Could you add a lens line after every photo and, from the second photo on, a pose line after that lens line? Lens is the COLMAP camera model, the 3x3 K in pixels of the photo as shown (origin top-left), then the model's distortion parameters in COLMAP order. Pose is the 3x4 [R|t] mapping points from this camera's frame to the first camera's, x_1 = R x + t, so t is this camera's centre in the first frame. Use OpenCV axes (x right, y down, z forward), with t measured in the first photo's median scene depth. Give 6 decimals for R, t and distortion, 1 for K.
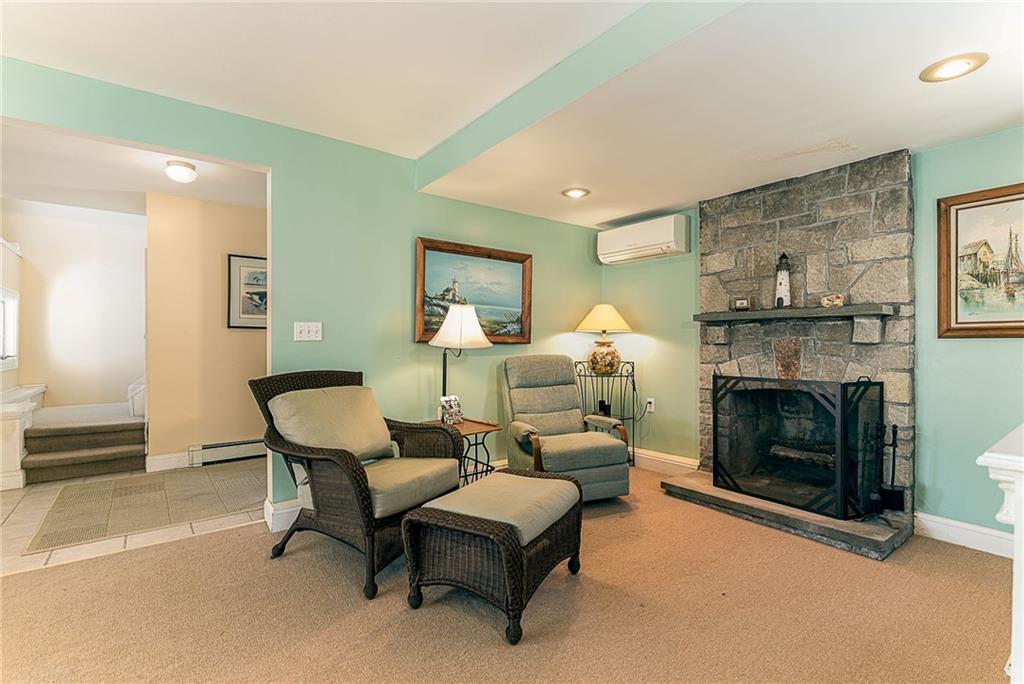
lens RADIAL K [[482.7, 0, 507.8], [0, 482.7, 342.5], [0, 0, 1]] dist [-0.005196, -0.000393]
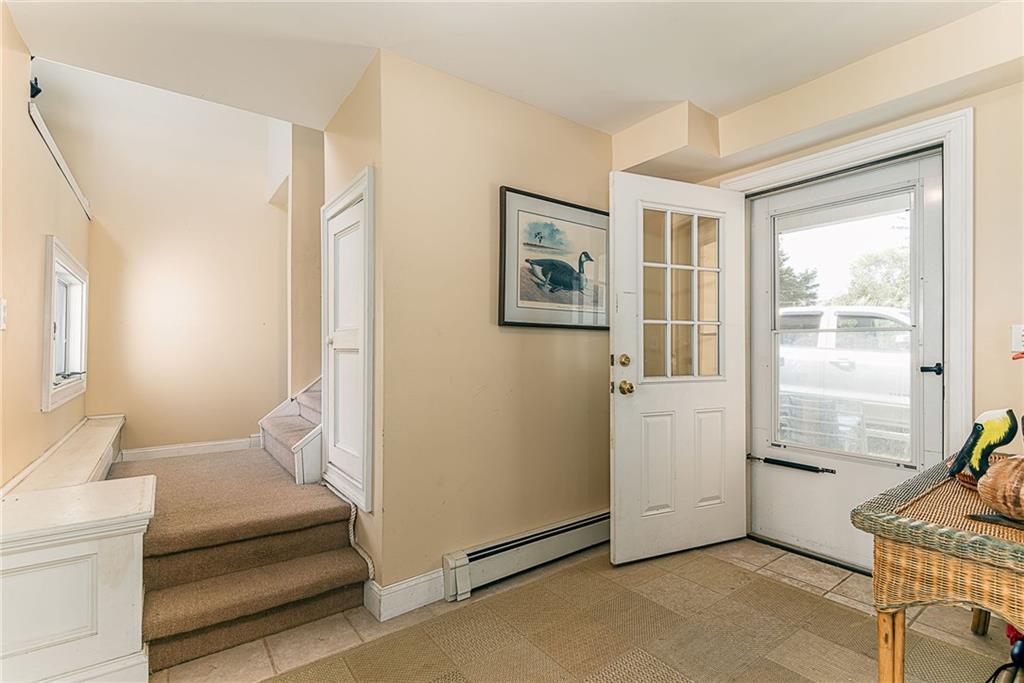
lens RADIAL K [[482.7, 0, 518.8], [0, 482.7, 342.6], [0, 0, 1]] dist [-0.005196, -0.000393]
pose [[0.999950, 0.001104, -0.009912, -0.554343], [-0.001212, 0.999940, -0.010925, -0.005099], [0.009900, 0.010936, 0.999891, 0.467568]]
